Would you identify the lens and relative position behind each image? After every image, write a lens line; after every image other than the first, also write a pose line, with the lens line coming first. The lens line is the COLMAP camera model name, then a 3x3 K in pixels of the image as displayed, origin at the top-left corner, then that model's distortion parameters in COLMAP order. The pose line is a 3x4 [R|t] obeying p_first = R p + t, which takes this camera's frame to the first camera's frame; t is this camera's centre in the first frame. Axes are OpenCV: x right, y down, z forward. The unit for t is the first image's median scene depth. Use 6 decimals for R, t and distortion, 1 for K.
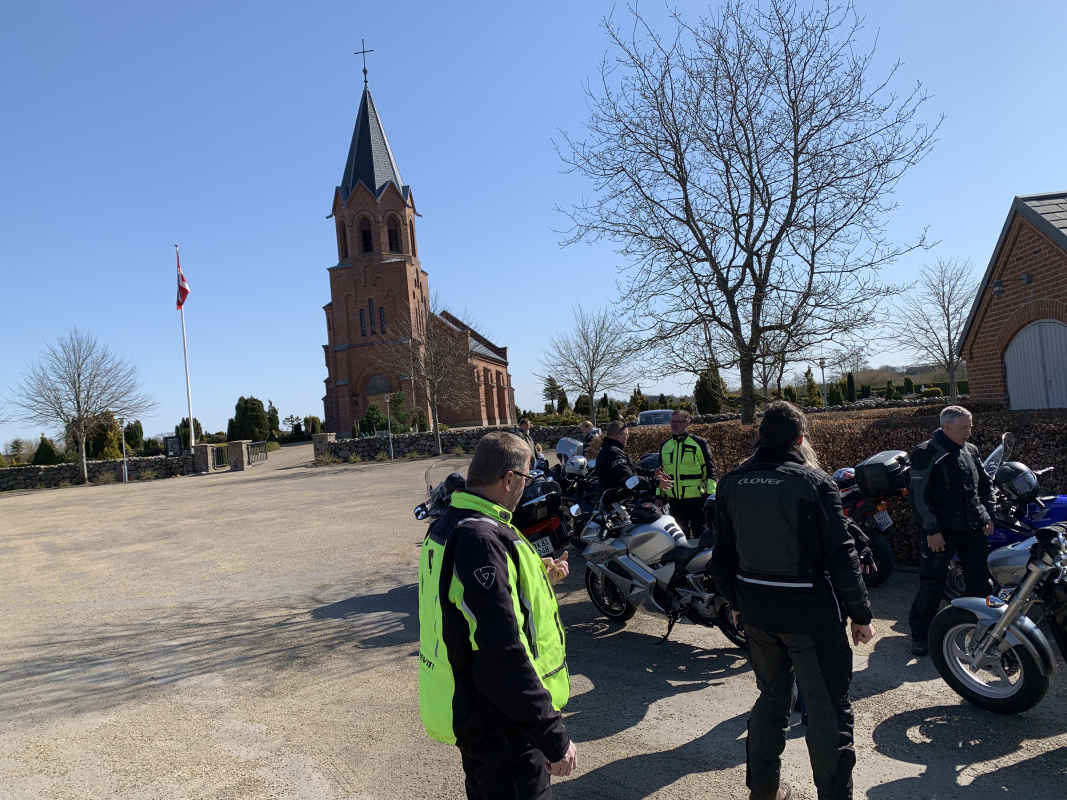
lens RADIAL K [[814.0, 0, 530.8], [0, 814.0, 404.8], [0, 0, 1]] dist [0.040655, -0.049837]
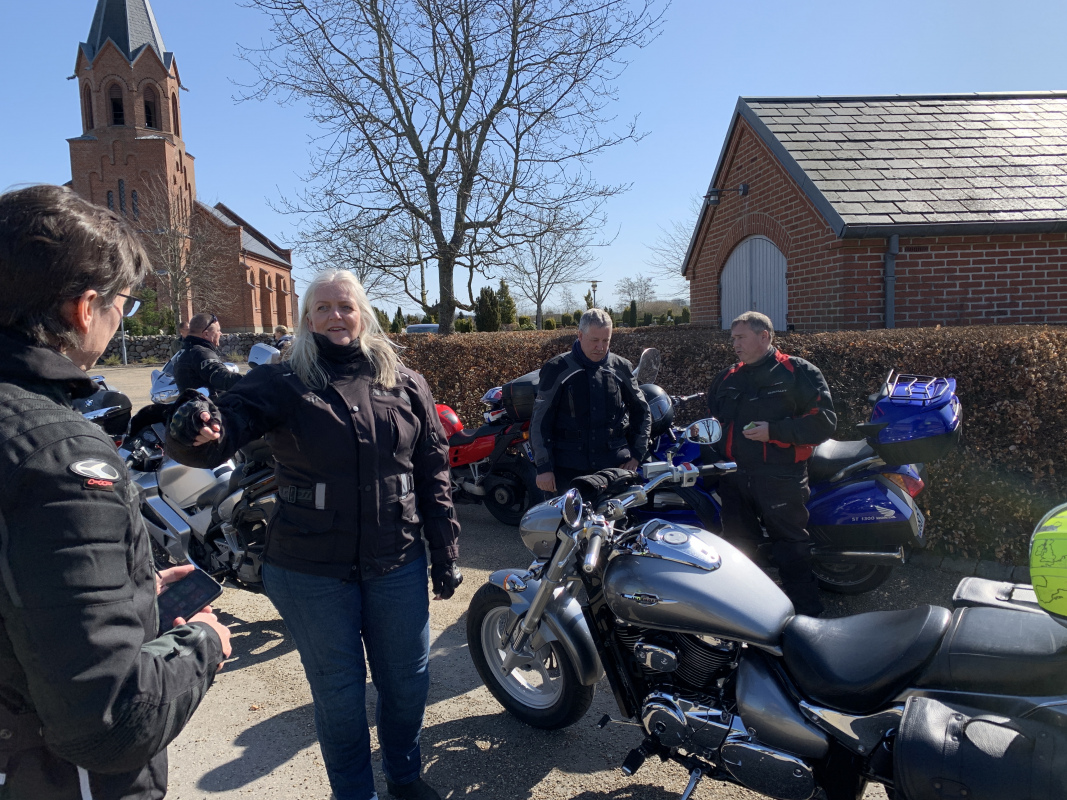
lens RADIAL K [[814.0, 0, 533.9], [0, 814.0, 398.5], [0, 0, 1]] dist [0.040655, -0.049837]
pose [[0.970787, 0.033128, 0.237644, 0.152501], [-0.055092, 0.994737, 0.086386, 0.011186], [-0.233532, -0.096954, 0.967503, 0.133382]]
